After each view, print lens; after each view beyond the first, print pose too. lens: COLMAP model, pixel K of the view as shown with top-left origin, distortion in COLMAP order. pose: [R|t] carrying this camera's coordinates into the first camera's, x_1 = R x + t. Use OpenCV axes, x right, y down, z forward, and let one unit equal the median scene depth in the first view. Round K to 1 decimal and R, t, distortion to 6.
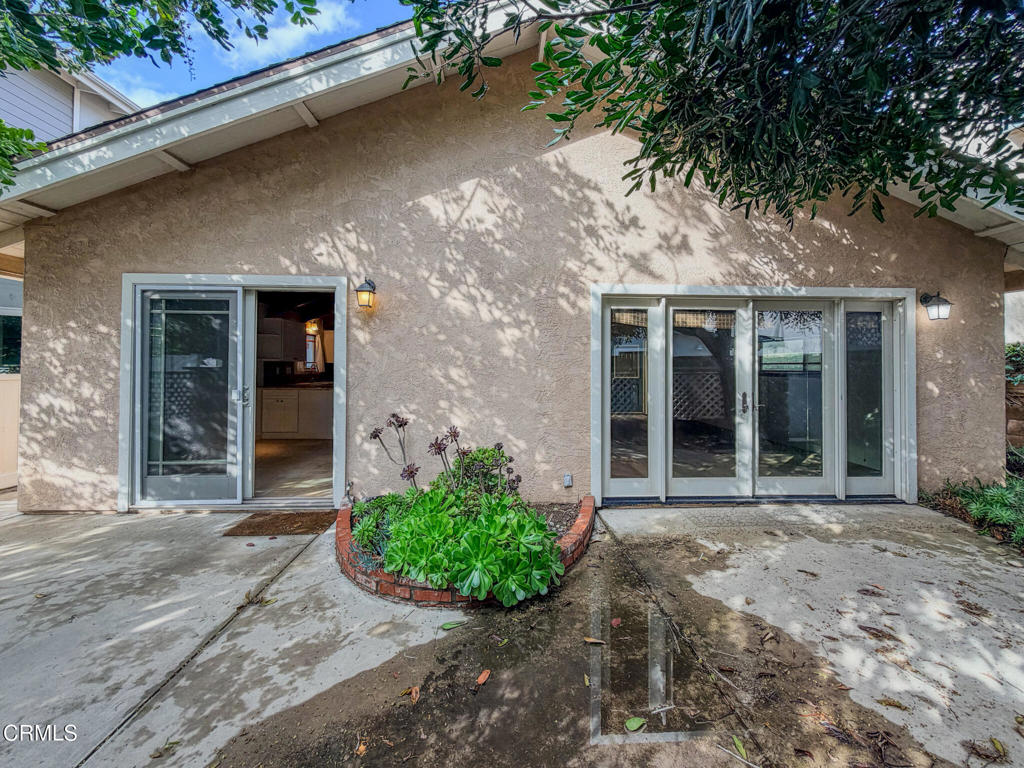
lens RADIAL K [[408.2, 0, 512.7], [0, 408.2, 368.9], [0, 0, 1]] dist [0.001110, 0.000087]
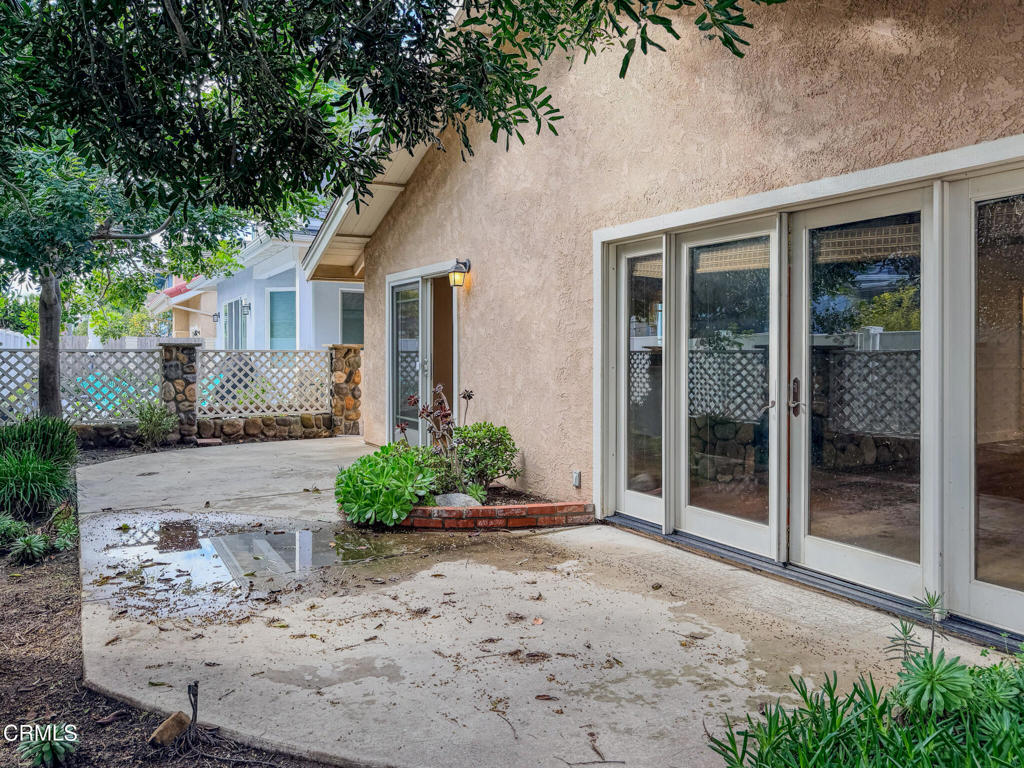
lens RADIAL K [[738.6, 0, 514.8], [0, 738.6, 351.4], [0, 0, 1]] dist [0.034854, 0.002055]
pose [[0.475469, -0.001335, -0.879732, 1.409648], [0.007716, 0.999967, 0.002653, 0.014836], [0.879699, -0.008049, 0.475463, 0.202599]]
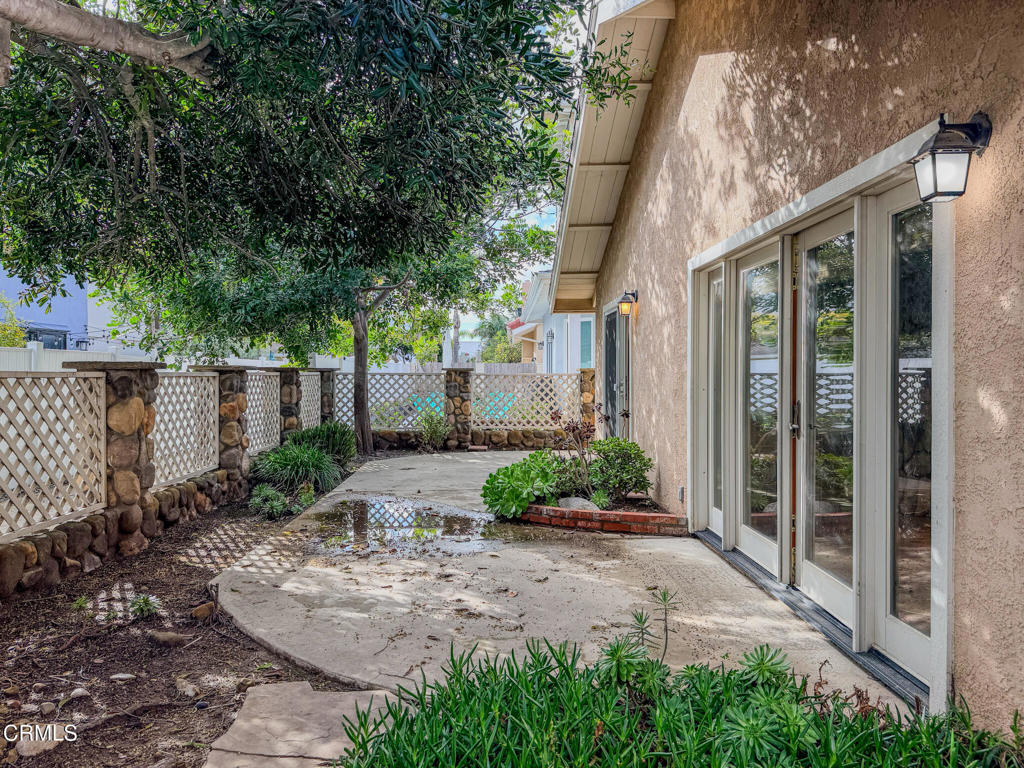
lens RADIAL K [[712.8, 0, 512.5], [0, 712.8, 380.6], [0, 0, 1]] dist [0.121247, -0.002302]
pose [[0.006565, 0.006460, -0.999958, 1.707973], [0.009084, 0.999937, 0.006519, 0.020664], [0.999937, -0.009126, 0.006506, 0.665934]]
